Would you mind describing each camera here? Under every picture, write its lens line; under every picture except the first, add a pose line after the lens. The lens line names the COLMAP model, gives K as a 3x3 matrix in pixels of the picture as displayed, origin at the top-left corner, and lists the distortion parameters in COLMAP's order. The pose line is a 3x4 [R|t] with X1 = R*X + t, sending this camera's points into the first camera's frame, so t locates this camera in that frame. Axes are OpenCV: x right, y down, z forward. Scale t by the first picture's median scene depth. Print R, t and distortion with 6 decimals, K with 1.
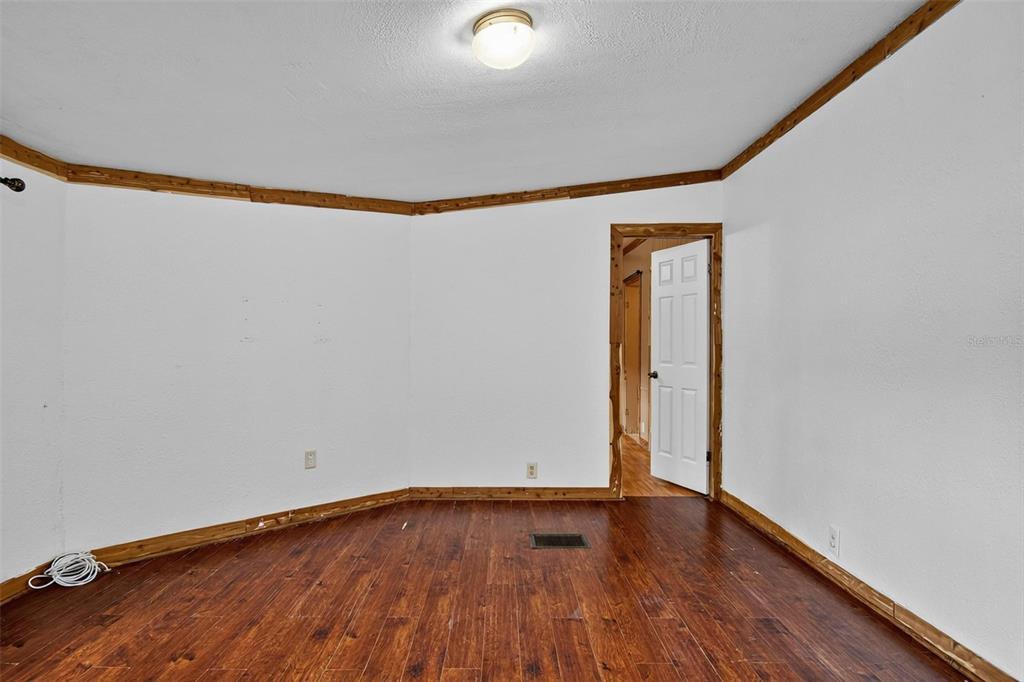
lens RADIAL K [[564.0, 0, 512.6], [0, 564.0, 341.3], [0, 0, 1]] dist [-0.004859, -0.010422]
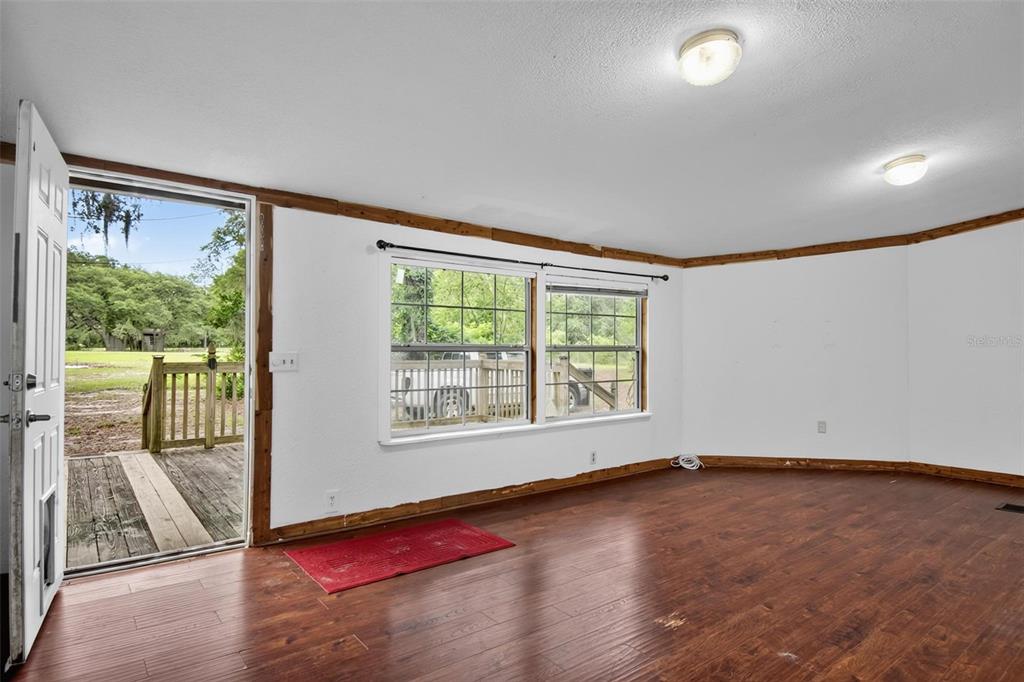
lens RADIAL K [[564.0, 0, 509.1], [0, 564.0, 339.9], [0, 0, 1]] dist [-0.004859, -0.010422]
pose [[0.591652, -0.017019, -0.806014, 0.368754], [0.011048, 0.999854, -0.013002, -0.006537], [0.806118, -0.001212, 0.591754, -0.561884]]
